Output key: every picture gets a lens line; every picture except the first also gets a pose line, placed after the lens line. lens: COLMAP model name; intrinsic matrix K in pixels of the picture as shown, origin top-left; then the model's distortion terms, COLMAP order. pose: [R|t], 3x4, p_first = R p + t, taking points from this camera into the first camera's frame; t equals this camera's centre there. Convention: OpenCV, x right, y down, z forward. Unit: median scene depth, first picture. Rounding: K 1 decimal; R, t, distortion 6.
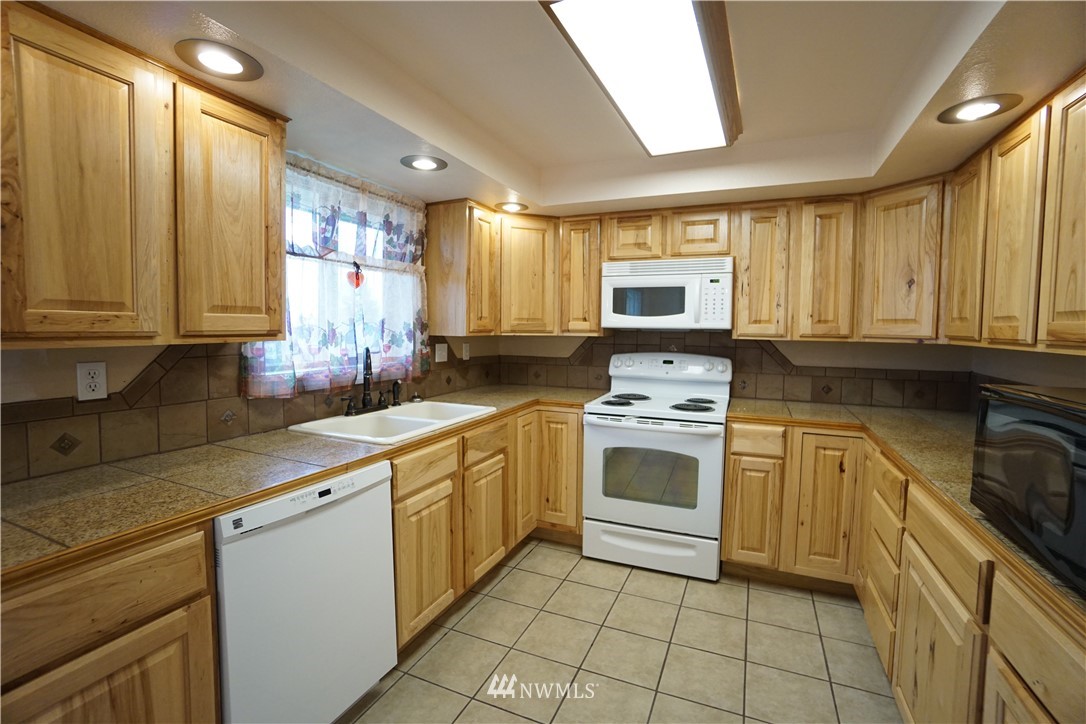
lens RADIAL K [[472.5, 0, 547.8], [0, 472.5, 354.8], [0, 0, 1]] dist [-0.070642, 0.023095]
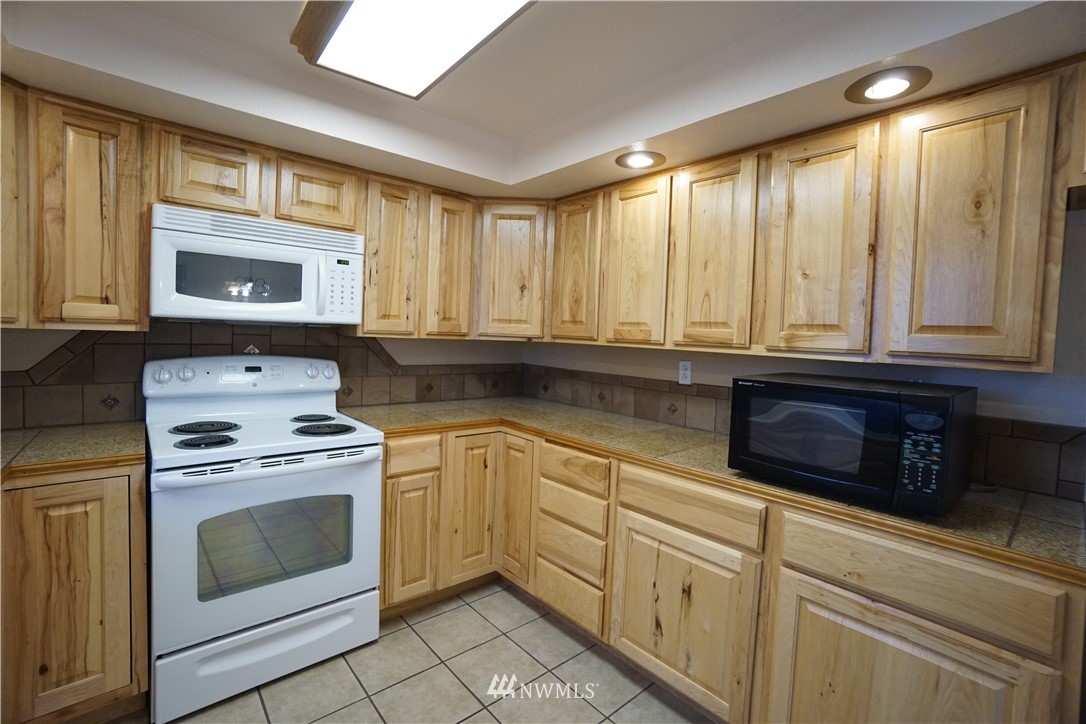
lens RADIAL K [[472.5, 0, 547.8], [0, 472.5, 354.8], [0, 0, 1]] dist [-0.070642, 0.023095]
pose [[0.428077, -0.032129, 0.903171, -0.202696], [0.019313, 0.999465, 0.026401, -0.018104], [-0.903536, 0.006142, 0.428468, 0.367593]]
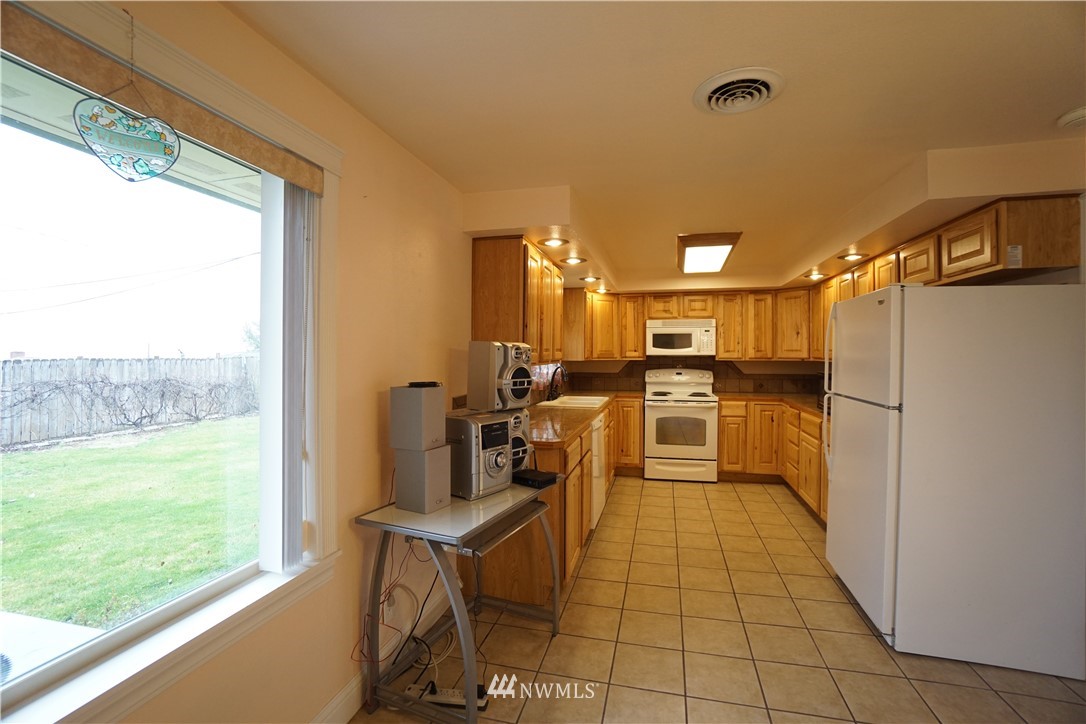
lens RADIAL K [[472.5, 0, 547.8], [0, 472.5, 354.8], [0, 0, 1]] dist [-0.070642, 0.023095]
pose [[0.986407, -0.010263, 0.164003, -0.636998], [0.019301, 0.998376, -0.053606, 0.035621], [-0.163186, 0.056043, 0.985002, -0.837568]]
